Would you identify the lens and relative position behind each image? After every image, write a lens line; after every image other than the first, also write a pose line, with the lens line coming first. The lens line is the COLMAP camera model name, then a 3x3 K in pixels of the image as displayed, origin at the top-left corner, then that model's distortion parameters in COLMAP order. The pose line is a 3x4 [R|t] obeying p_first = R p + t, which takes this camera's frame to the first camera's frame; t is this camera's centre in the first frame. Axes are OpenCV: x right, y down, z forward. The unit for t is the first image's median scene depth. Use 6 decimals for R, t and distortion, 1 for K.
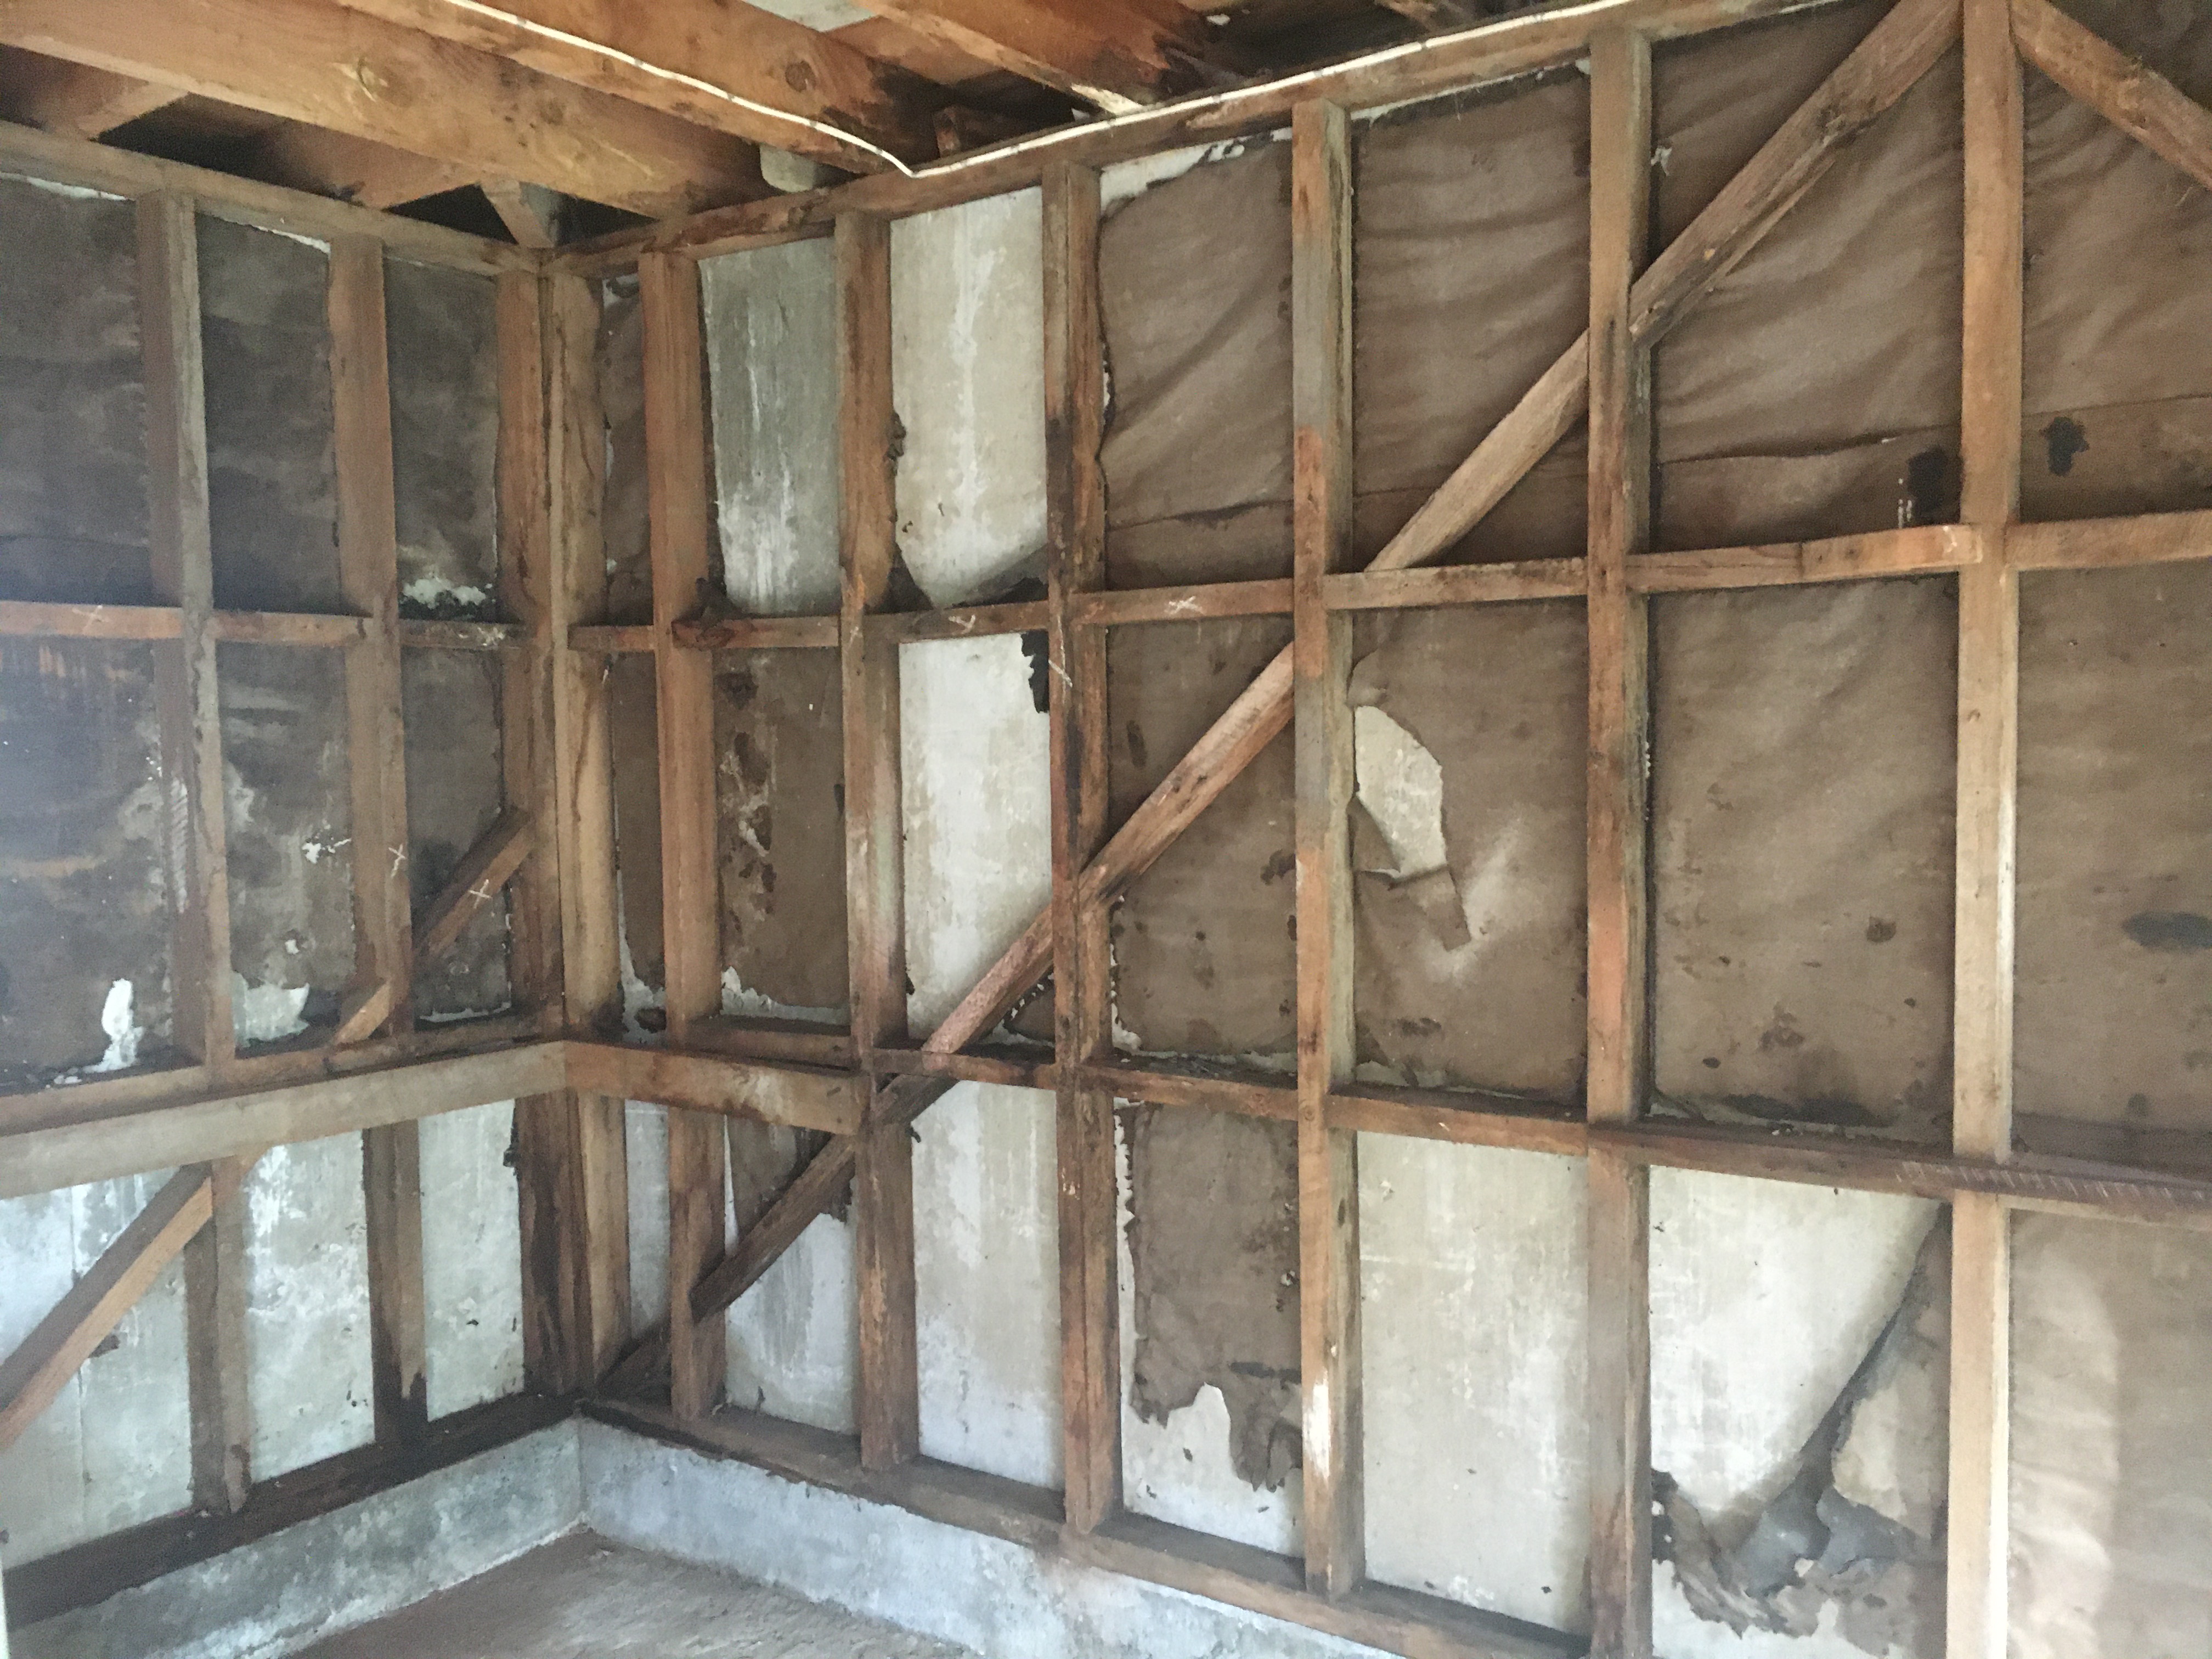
lens RADIAL K [[1882.1, 0, 1122.2], [0, 1882.1, 831.0], [0, 0, 1]] dist [0.075490, -0.090752]
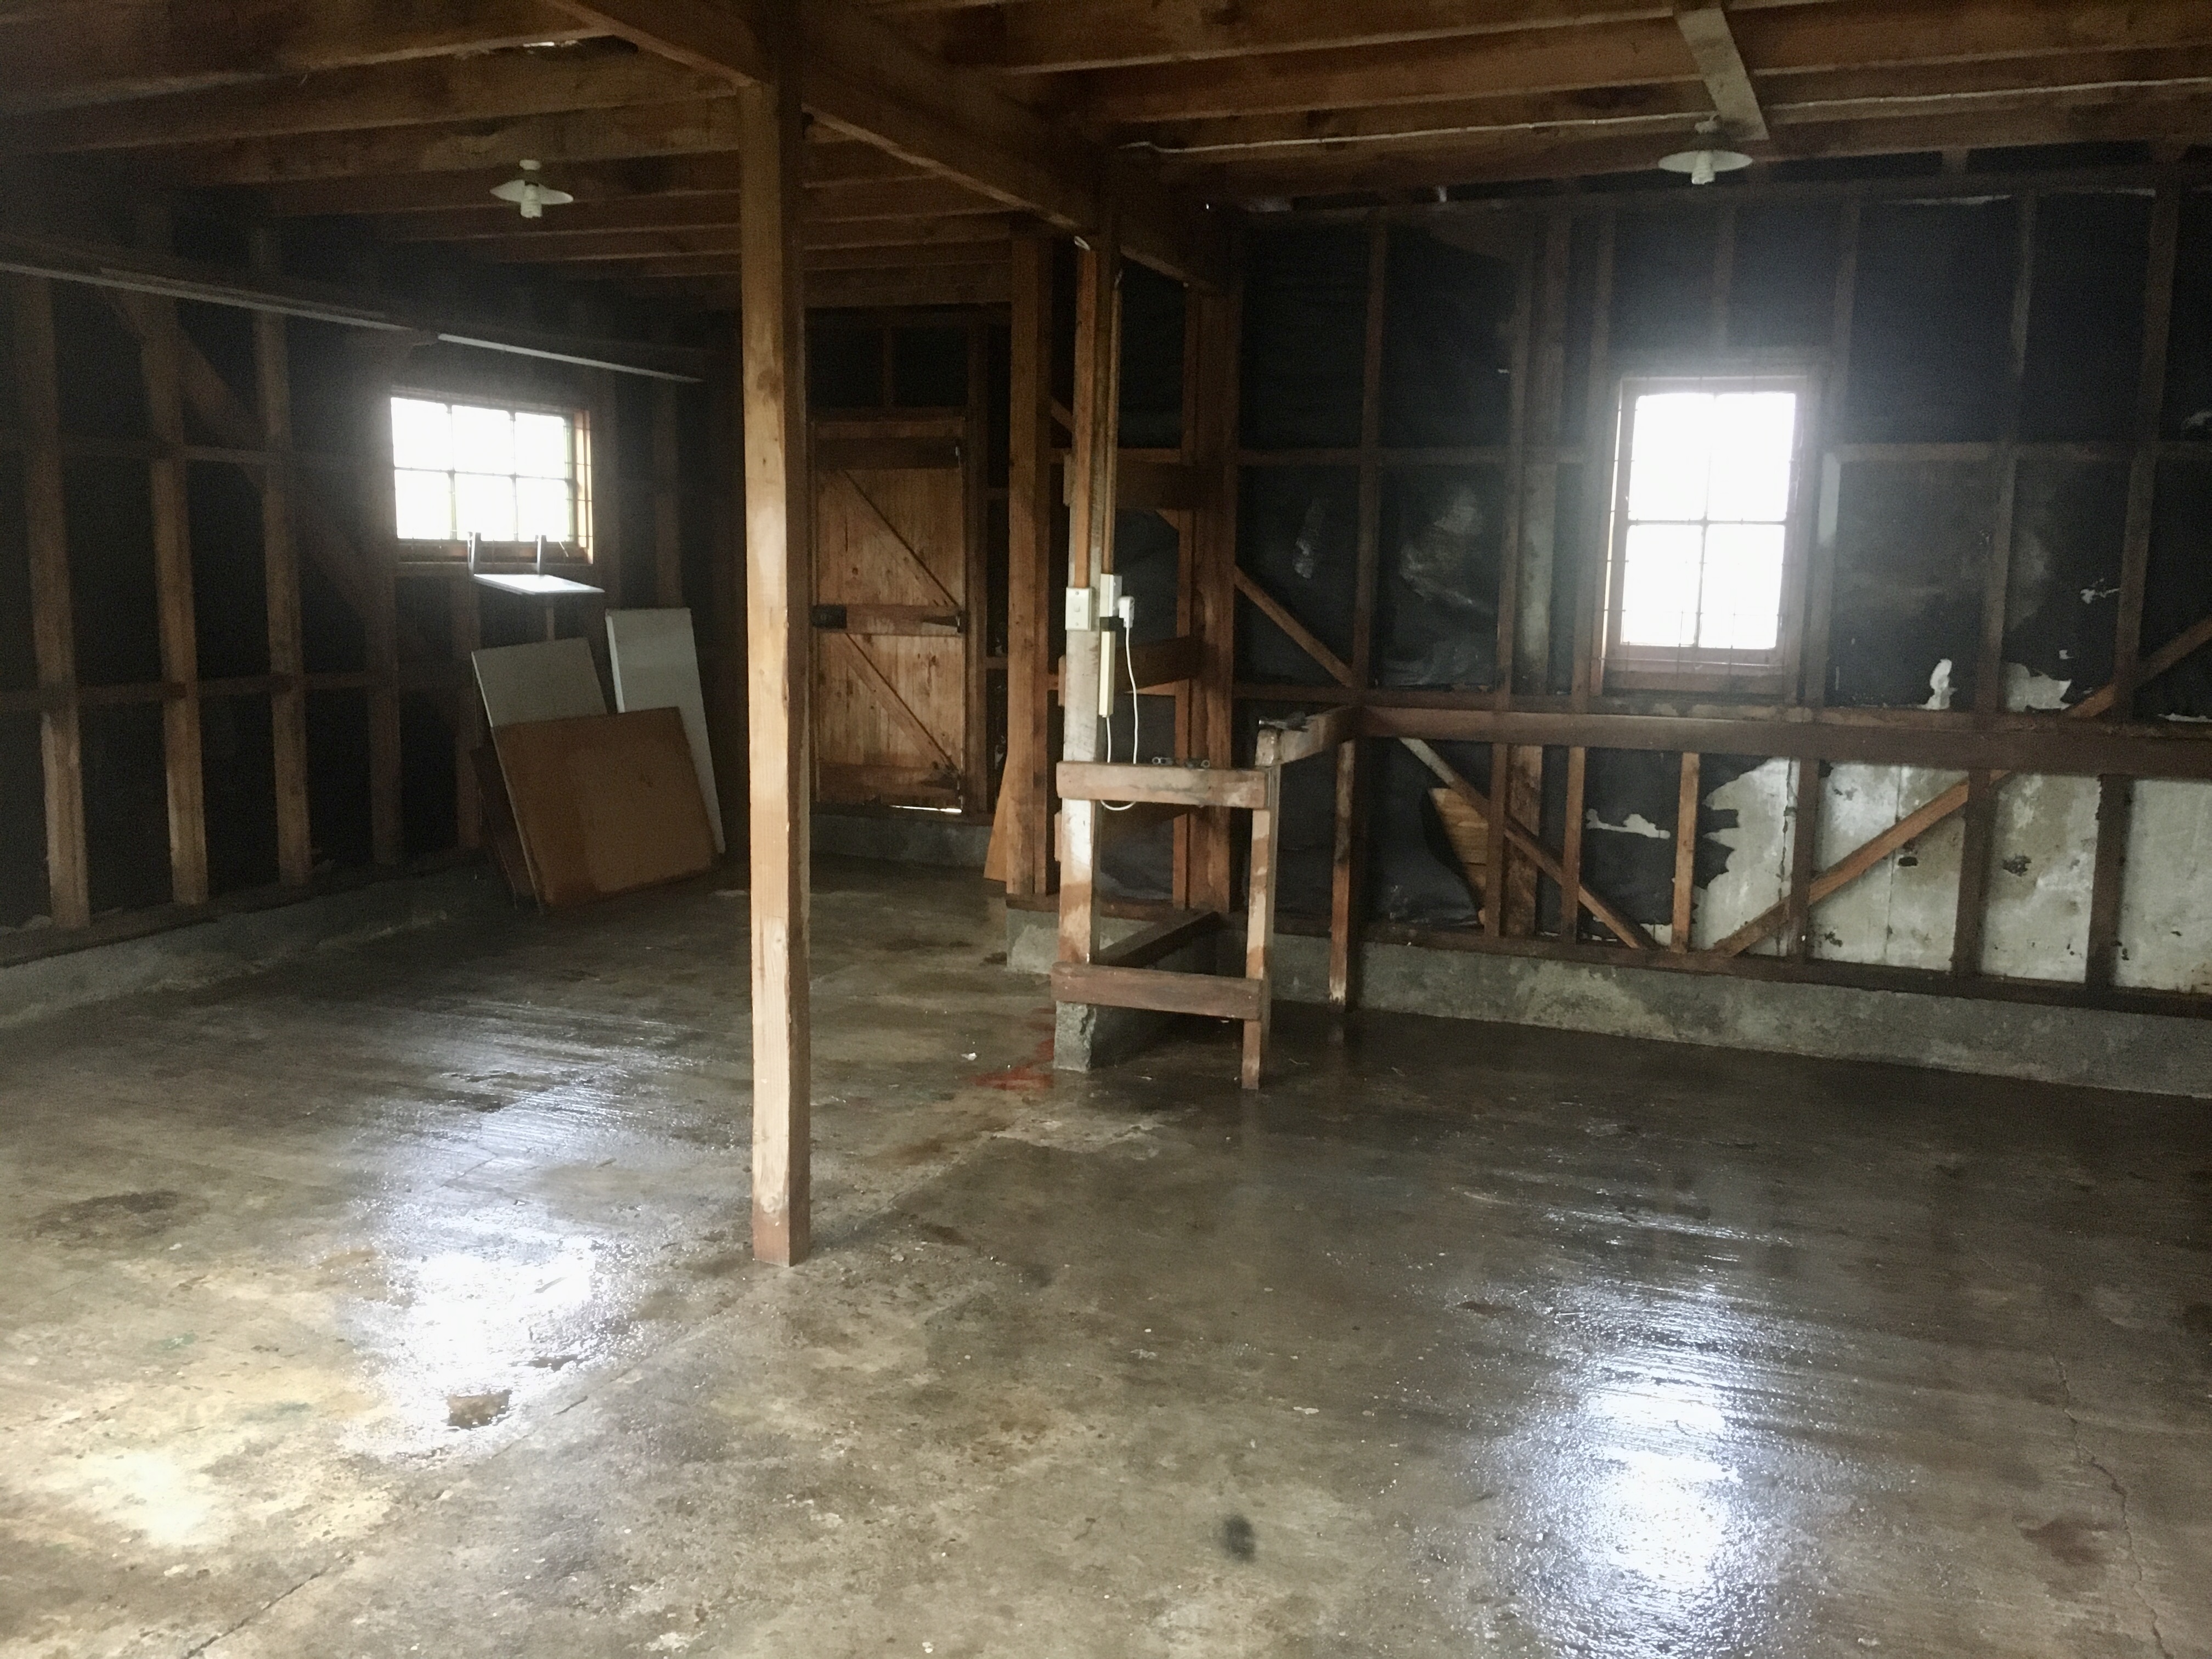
lens RADIAL K [[1882.1, 0, 1094.2], [0, 1882.1, 827.4], [0, 0, 1]] dist [0.075490, -0.090752]
pose [[0.225503, 0.158838, -0.961207, 0.993793], [-0.069229, 0.986738, 0.146816, 0.027642], [0.971780, 0.033436, 0.233508, -0.160047]]
